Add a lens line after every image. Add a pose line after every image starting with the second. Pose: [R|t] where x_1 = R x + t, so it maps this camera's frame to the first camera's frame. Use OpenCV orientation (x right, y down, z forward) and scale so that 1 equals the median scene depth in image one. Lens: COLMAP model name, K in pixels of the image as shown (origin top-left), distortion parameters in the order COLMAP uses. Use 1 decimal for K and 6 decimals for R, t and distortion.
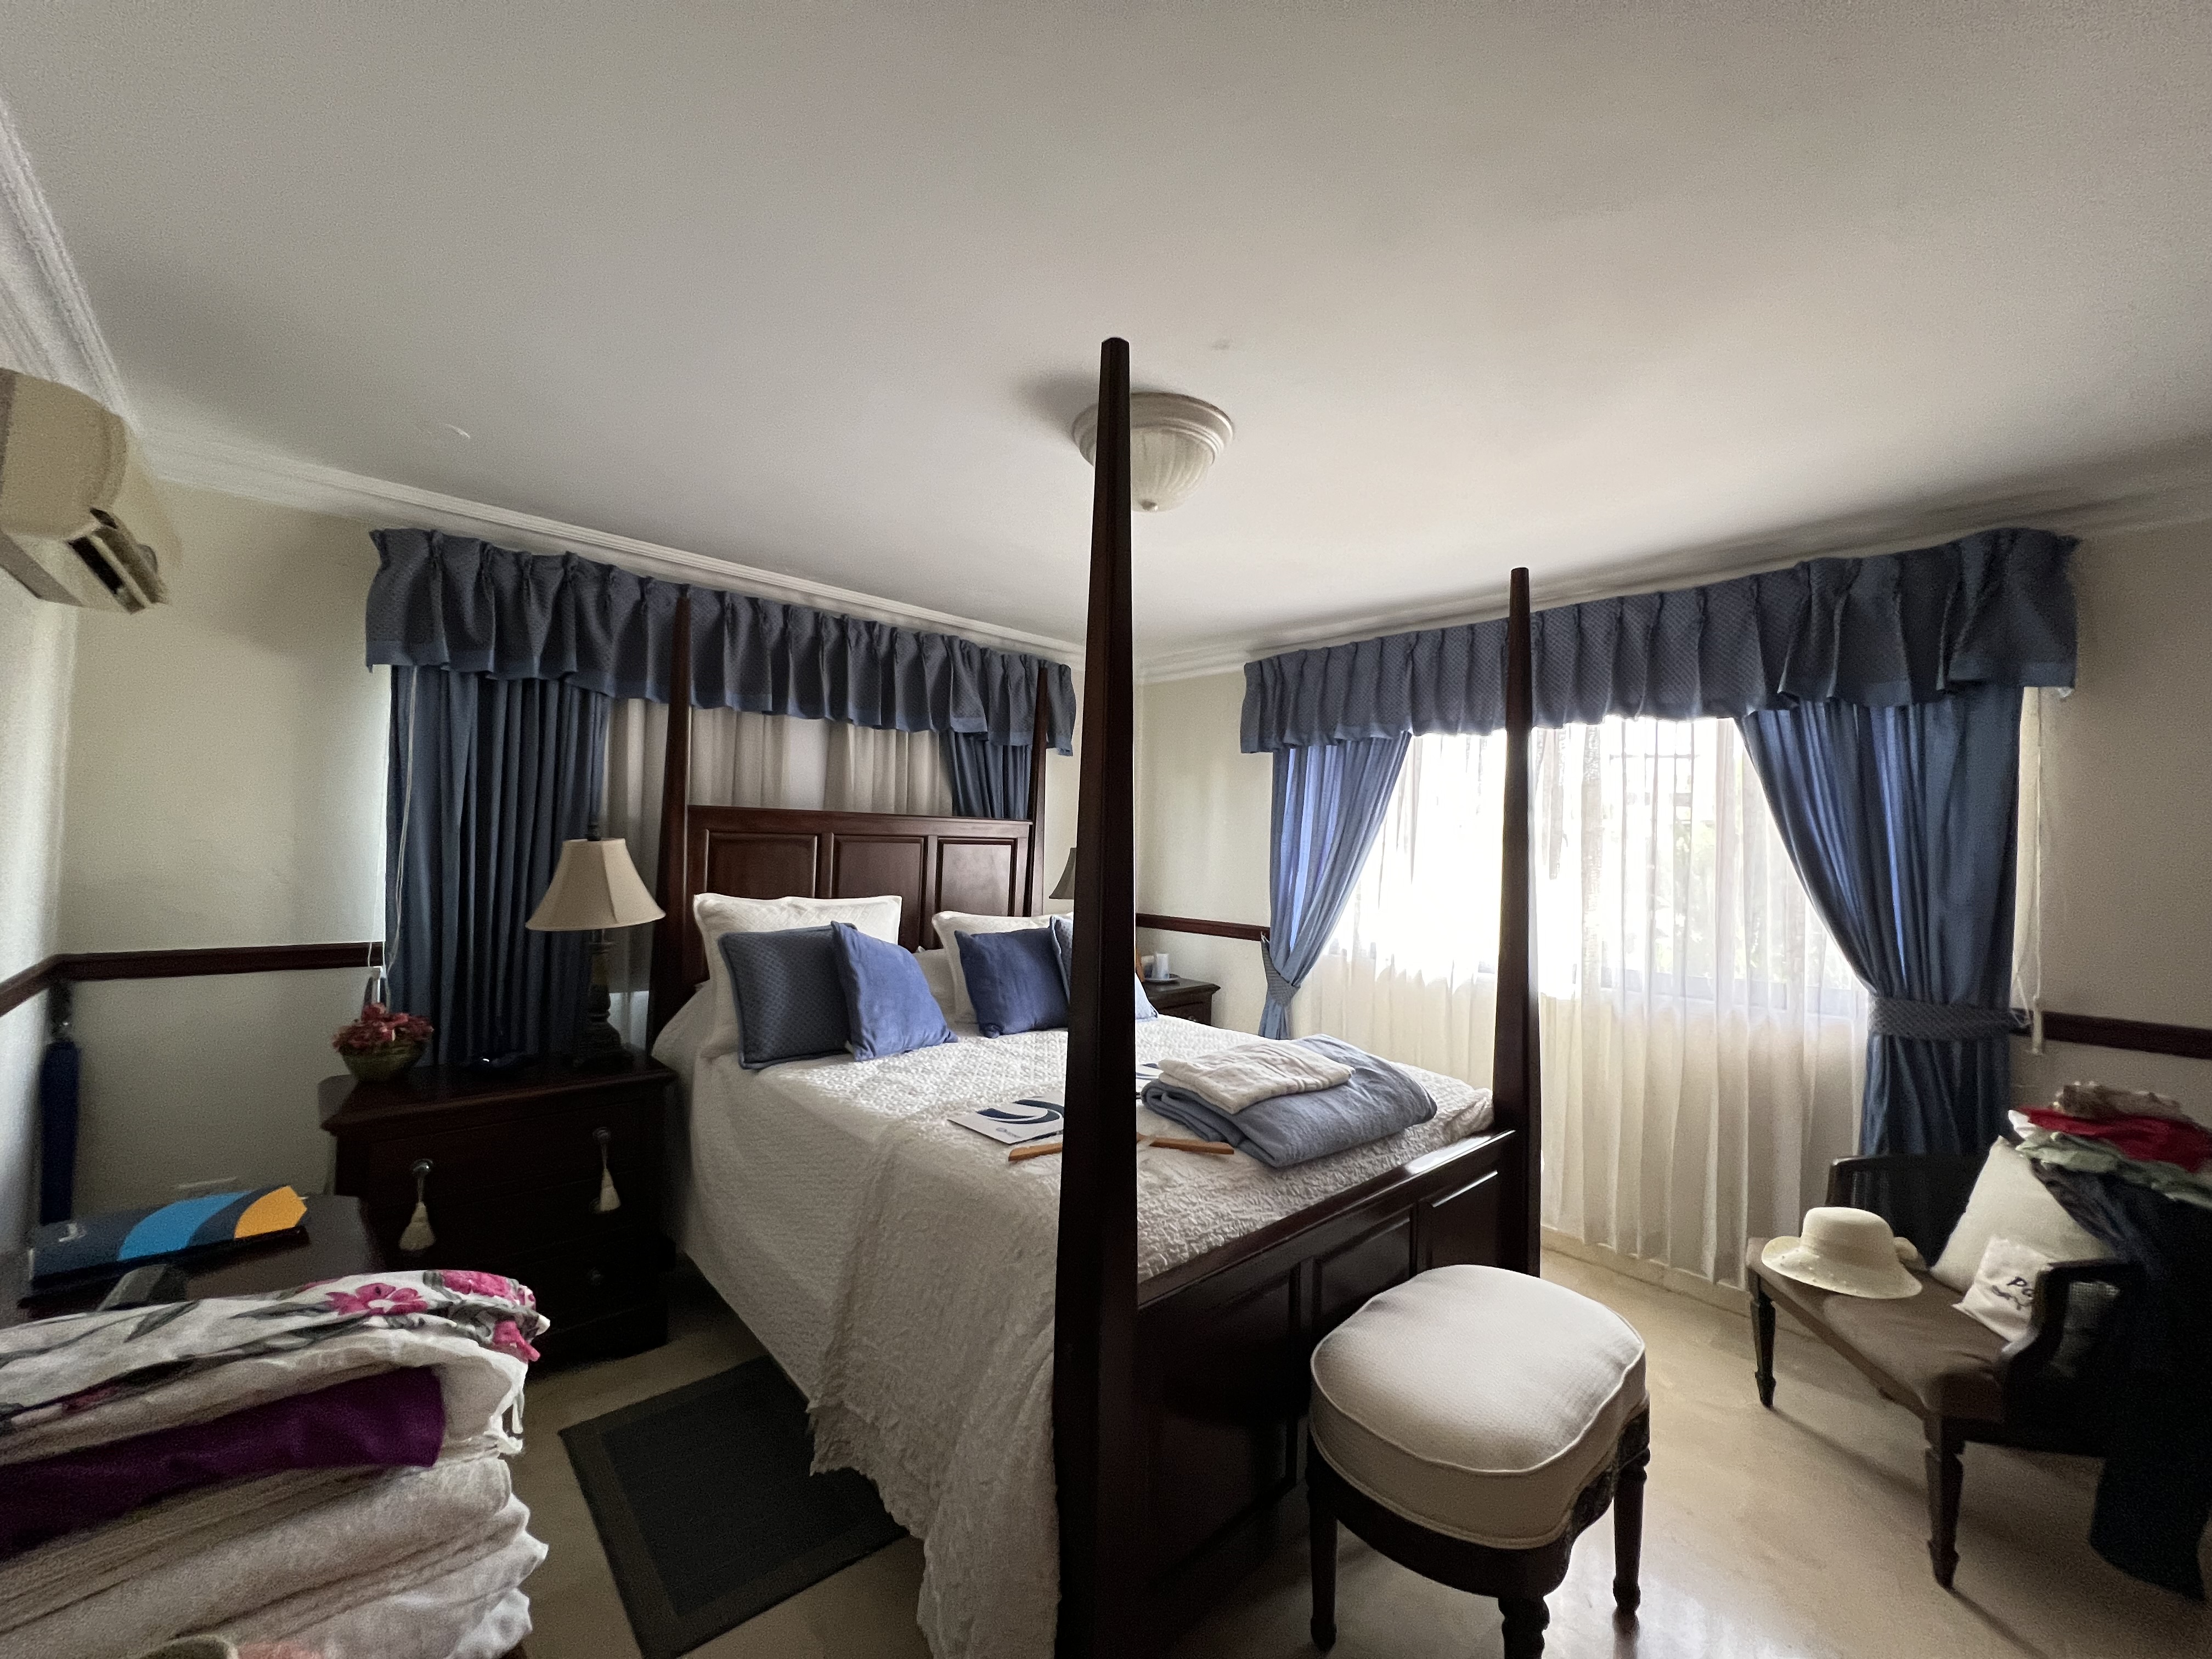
lens RADIAL K [[882.8, 0, 1106.0], [0, 882.8, 829.5], [0, 0, 1]] dist [-0.010552, 0.002534]
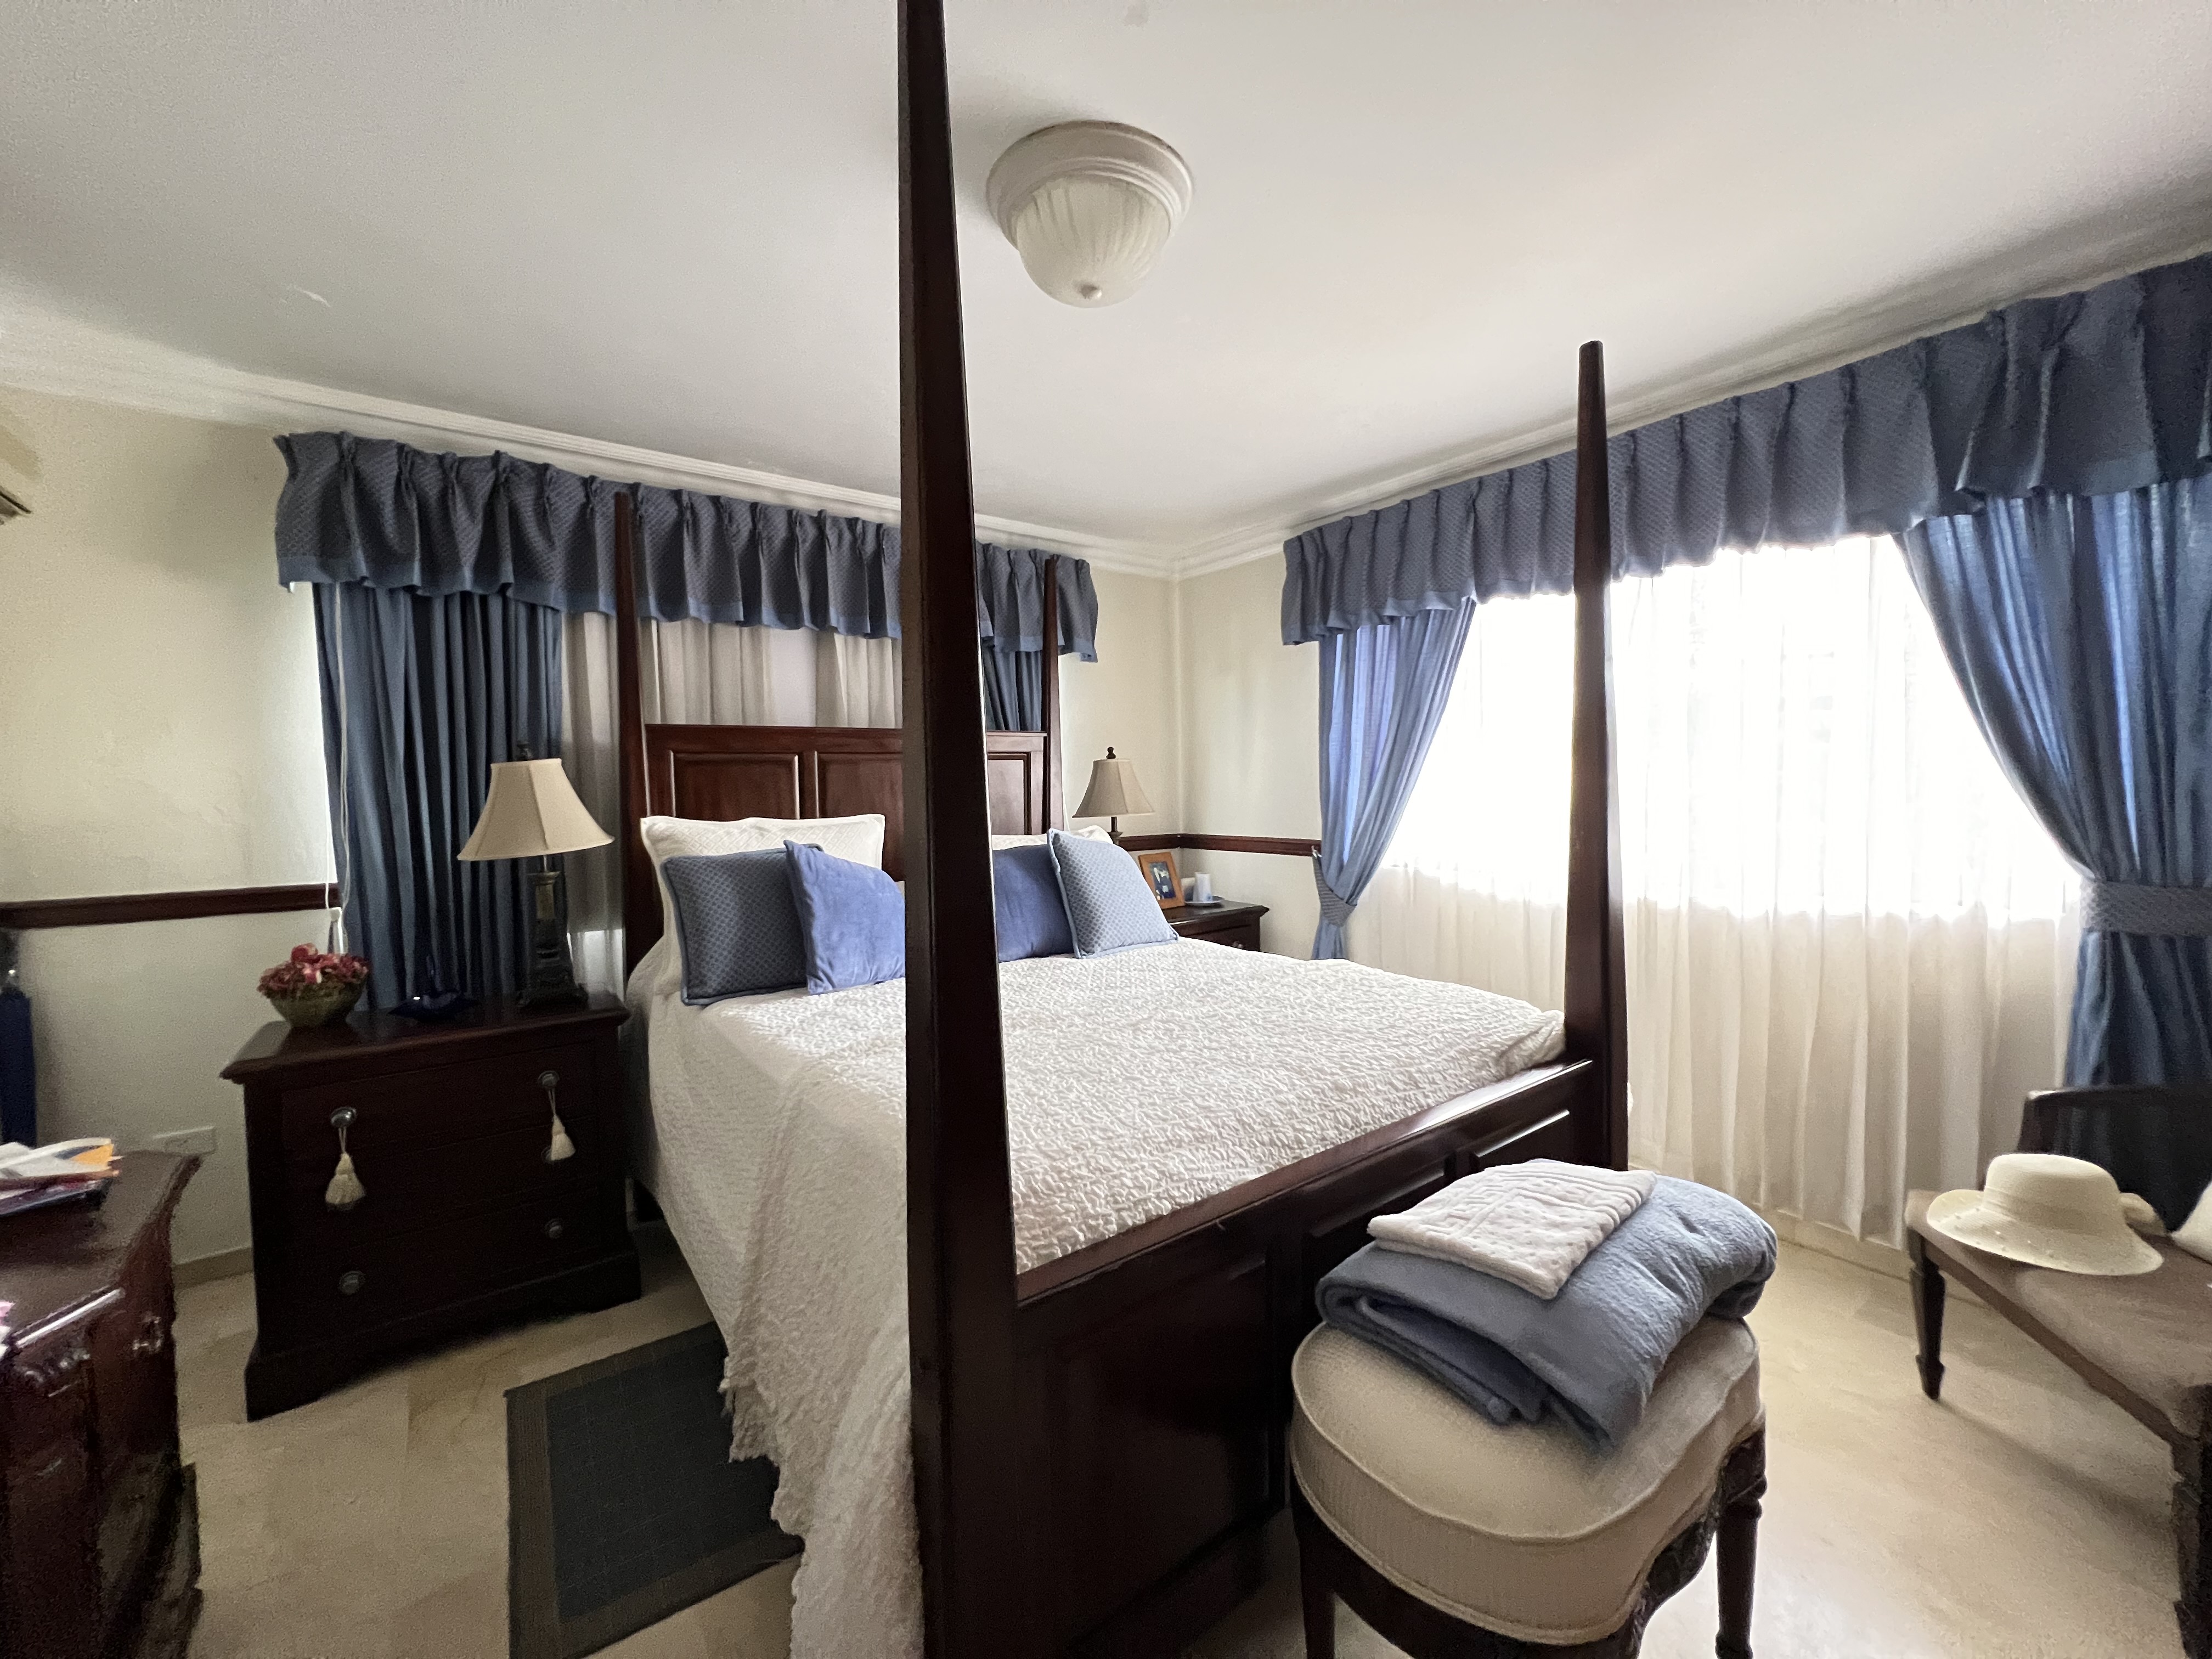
lens RADIAL K [[882.8, 0, 1106.0], [0, 882.8, 829.5], [0, 0, 1]] dist [-0.010552, 0.002534]
pose [[0.993340, -0.041684, -0.107417, 0.103779], [0.048800, 0.996725, 0.064488, 0.050869], [0.104377, -0.069301, 0.992120, 0.150957]]
